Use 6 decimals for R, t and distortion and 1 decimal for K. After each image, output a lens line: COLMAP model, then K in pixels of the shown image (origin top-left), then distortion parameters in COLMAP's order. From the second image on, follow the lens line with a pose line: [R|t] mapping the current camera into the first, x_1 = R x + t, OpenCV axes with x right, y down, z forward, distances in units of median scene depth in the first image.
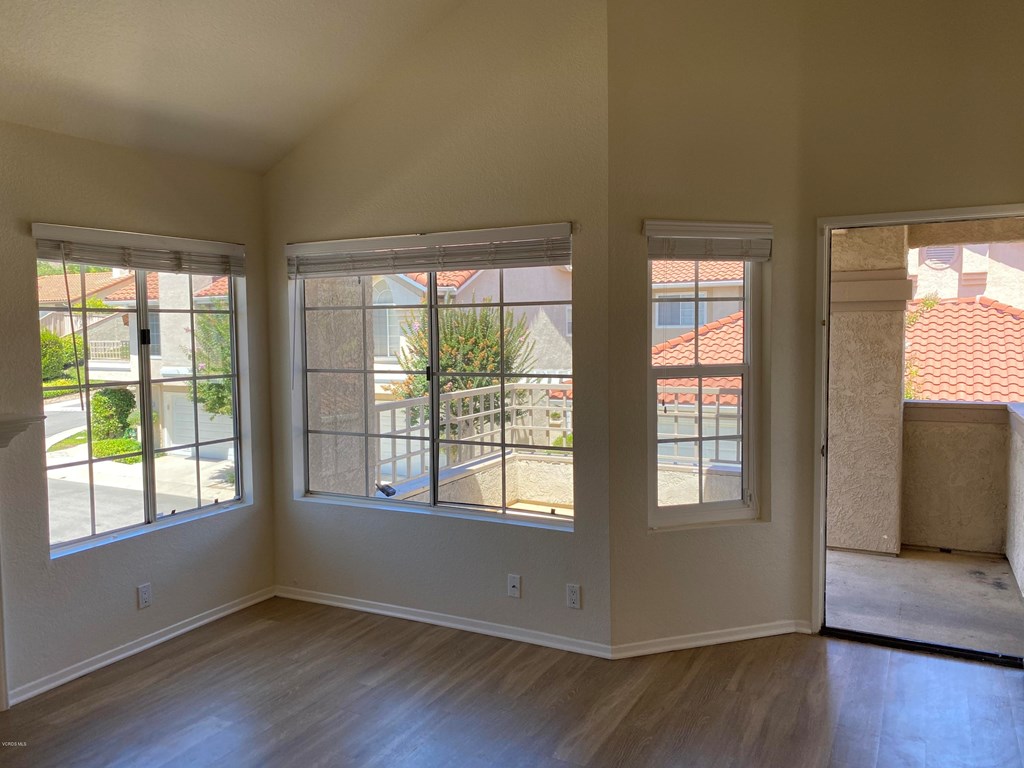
lens RADIAL K [[779.5, 0, 516.4], [0, 779.5, 378.6], [0, 0, 1]] dist [0.092712, -0.143786]
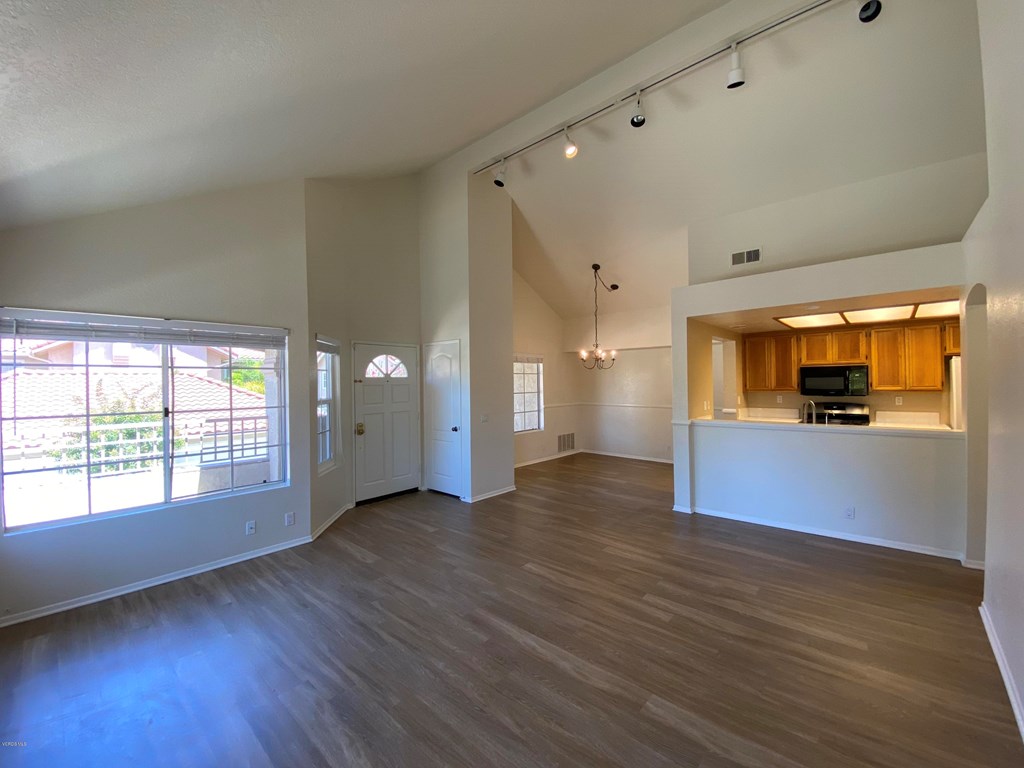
lens RADIAL K [[417.2, 0, 510.2], [0, 417.2, 383.1], [0, 0, 1]] dist [0.019472, -0.020141]
pose [[0.248753, 0.006033, 0.968548, -0.745637], [0.070830, 0.997190, -0.024403, 0.004230], [-0.965974, 0.074673, 0.247627, 0.174418]]
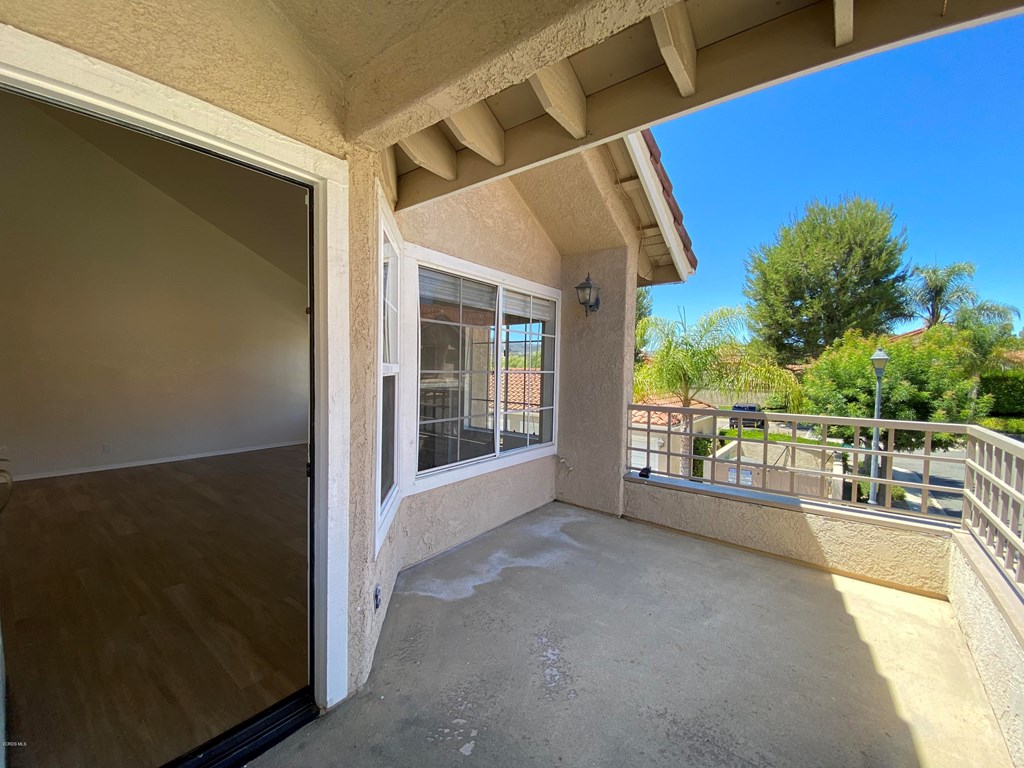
lens RADIAL K [[417.2, 0, 510.2], [0, 417.2, 383.1], [0, 0, 1]] dist [0.019472, -0.020141]
pose [[-0.184566, 0.045135, -0.981783, 0.747644], [-0.079435, 0.994992, 0.060676, -0.038303], [0.979605, 0.089186, -0.180057, 1.225195]]
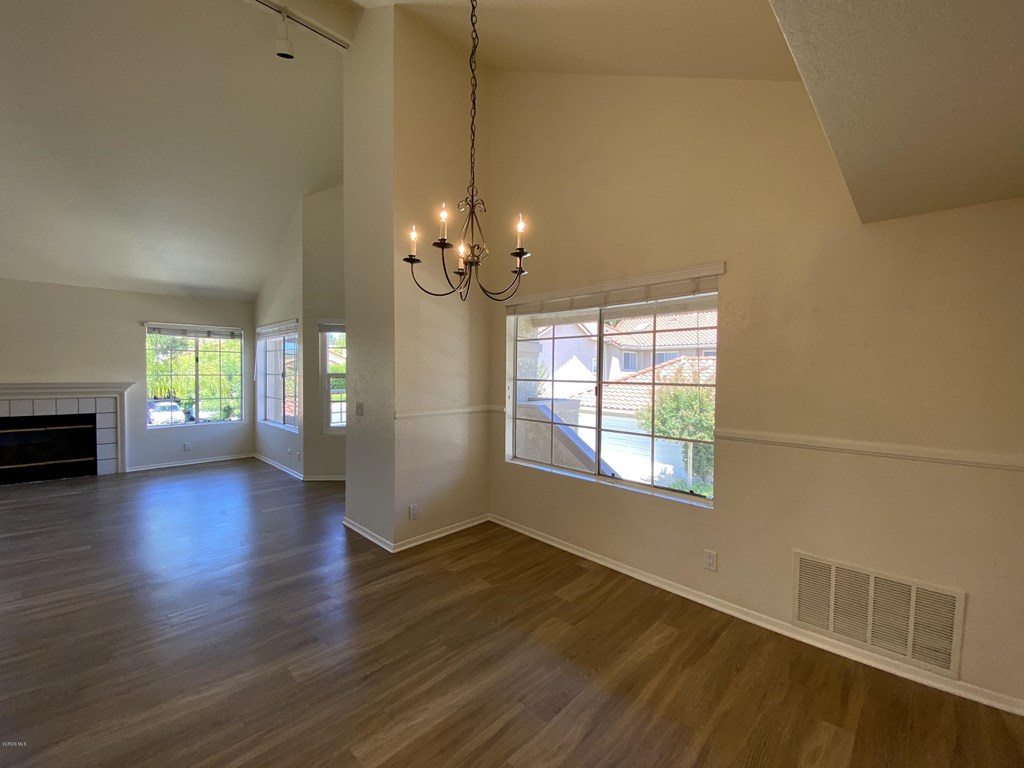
lens RADIAL K [[420.5, 0, 510.8], [0, 420.5, 383.3], [0, 0, 1]] dist [0.020994, -0.020585]
pose [[0.956665, 0.027557, -0.289884, 1.097477], [-0.036604, 0.998996, -0.025833, 0.032678], [0.288881, 0.035324, 0.956713, -0.168503]]
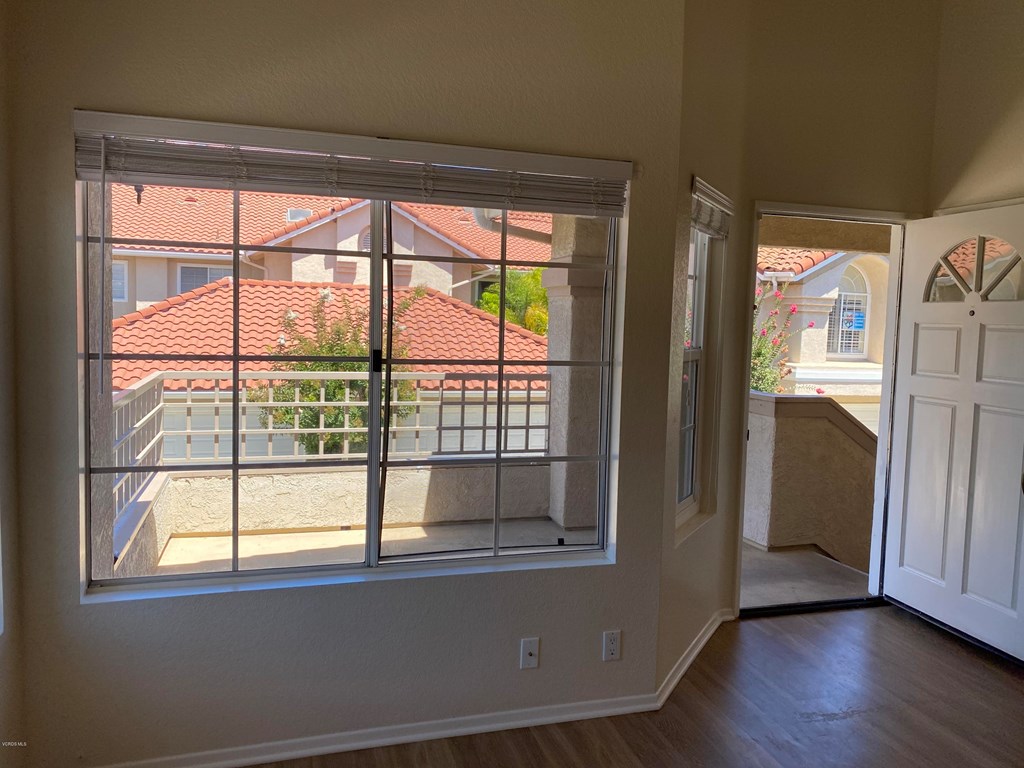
lens RADIAL K [[779.5, 0, 516.4], [0, 779.5, 378.6], [0, 0, 1]] dist [0.092712, -0.143786]
pose [[0.711799, -0.024484, 0.701956, -0.499243], [0.006968, 0.999589, 0.027800, -0.009220], [-0.702348, -0.014897, 0.711678, 0.477520]]
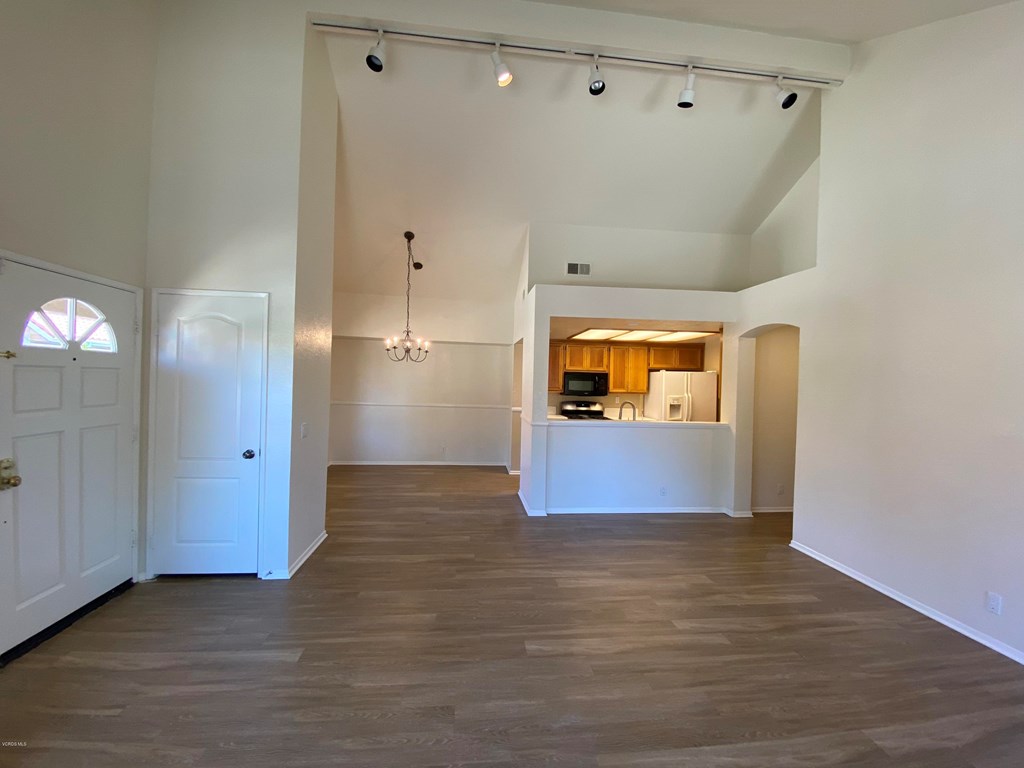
lens RADIAL K [[417.4, 0, 514.1], [0, 417.4, 382.7], [0, 0, 1]] dist [0.021262, -0.020545]
pose [[-0.558834, -0.008910, 0.829231, -0.376951], [0.029190, 0.999111, 0.030406, -0.029239], [-0.828765, 0.041197, -0.558078, 0.708241]]
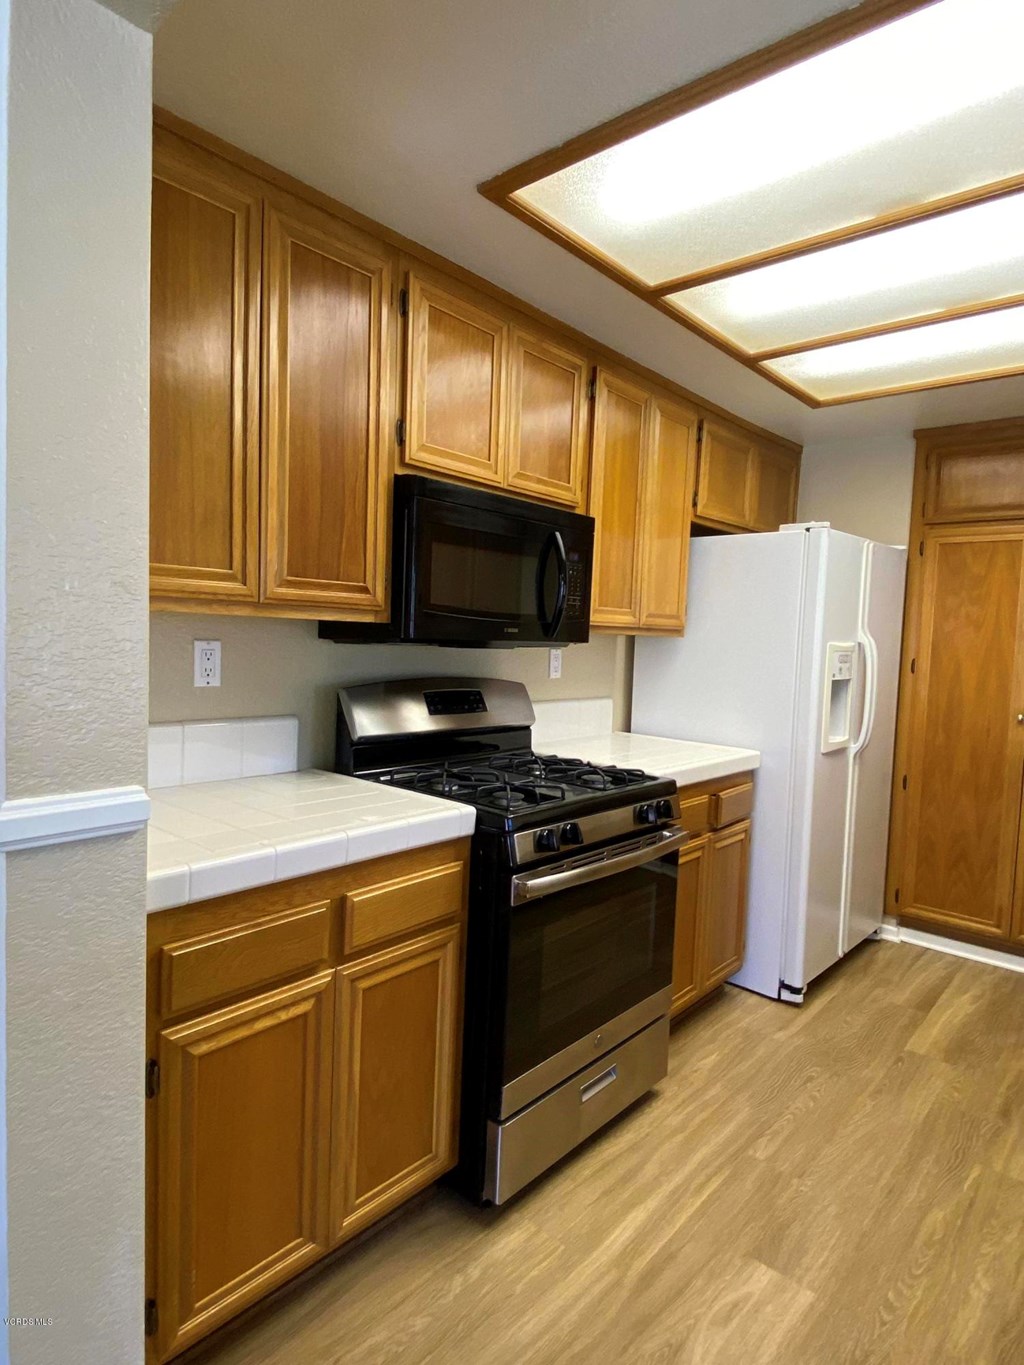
lens RADIAL K [[786.4, 0, 514.3], [0, 786.4, 687.8], [0, 0, 1]] dist [0.055281, -0.038189]
pose [[-0.974494, -0.041434, 0.220556, 0.795283], [-0.014611, 0.992437, 0.121883, 0.051298], [-0.223938, 0.115552, -0.967729, 0.004681]]
